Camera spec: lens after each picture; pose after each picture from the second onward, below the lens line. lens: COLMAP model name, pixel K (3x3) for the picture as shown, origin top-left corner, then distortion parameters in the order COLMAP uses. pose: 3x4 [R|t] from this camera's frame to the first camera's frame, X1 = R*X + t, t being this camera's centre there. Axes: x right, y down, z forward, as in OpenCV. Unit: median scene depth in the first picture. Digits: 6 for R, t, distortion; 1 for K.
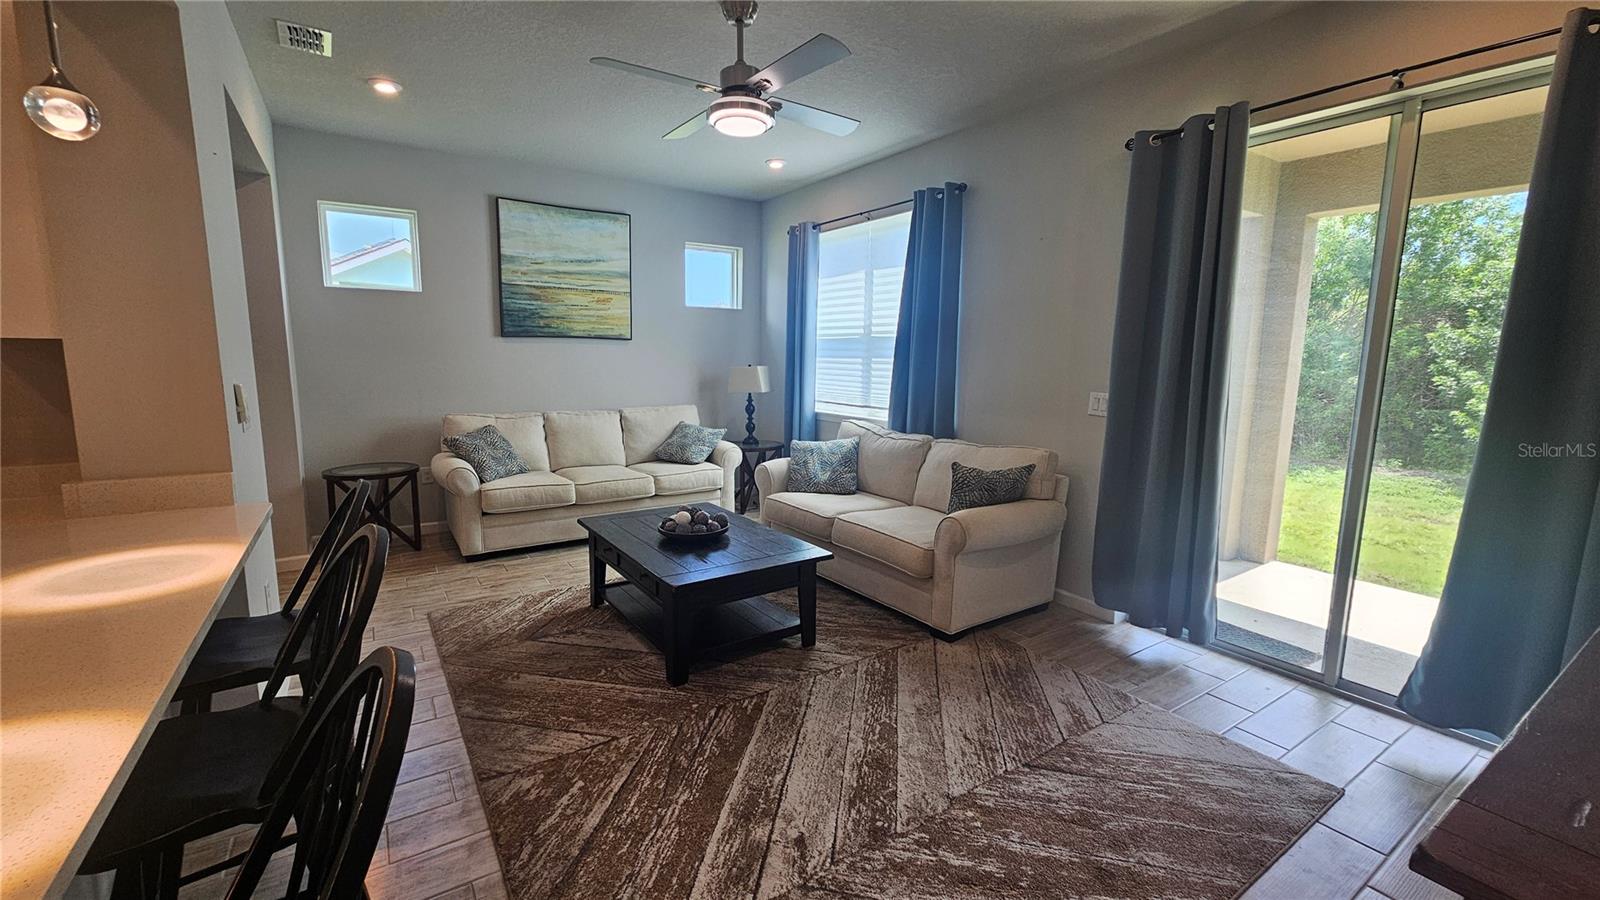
lens RADIAL K [[655.4, 0, 791.0], [0, 655.4, 450.1], [0, 0, 1]] dist [0.001224, 0.000788]
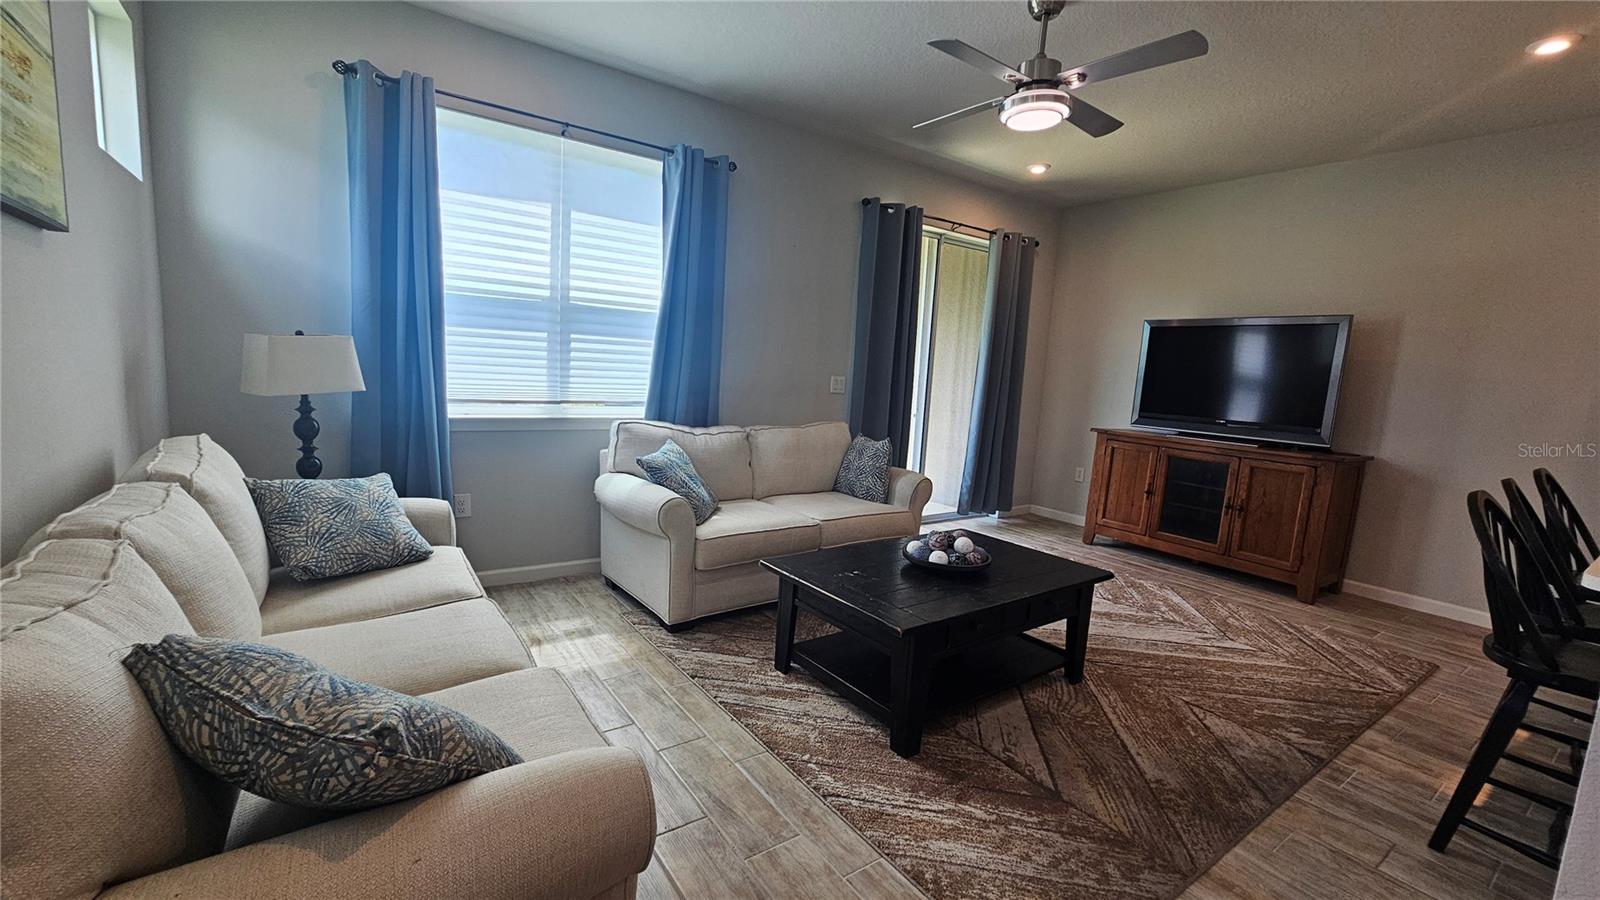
lens RADIAL K [[655.4, 0, 791.0], [0, 655.4, 450.1], [0, 0, 1]] dist [0.001224, 0.000788]
pose [[-0.026736, -0.142916, 0.989374, -0.964388], [0.089796, 0.985383, 0.144766, -0.154190], [-0.995601, 0.092712, -0.013512, 1.228191]]
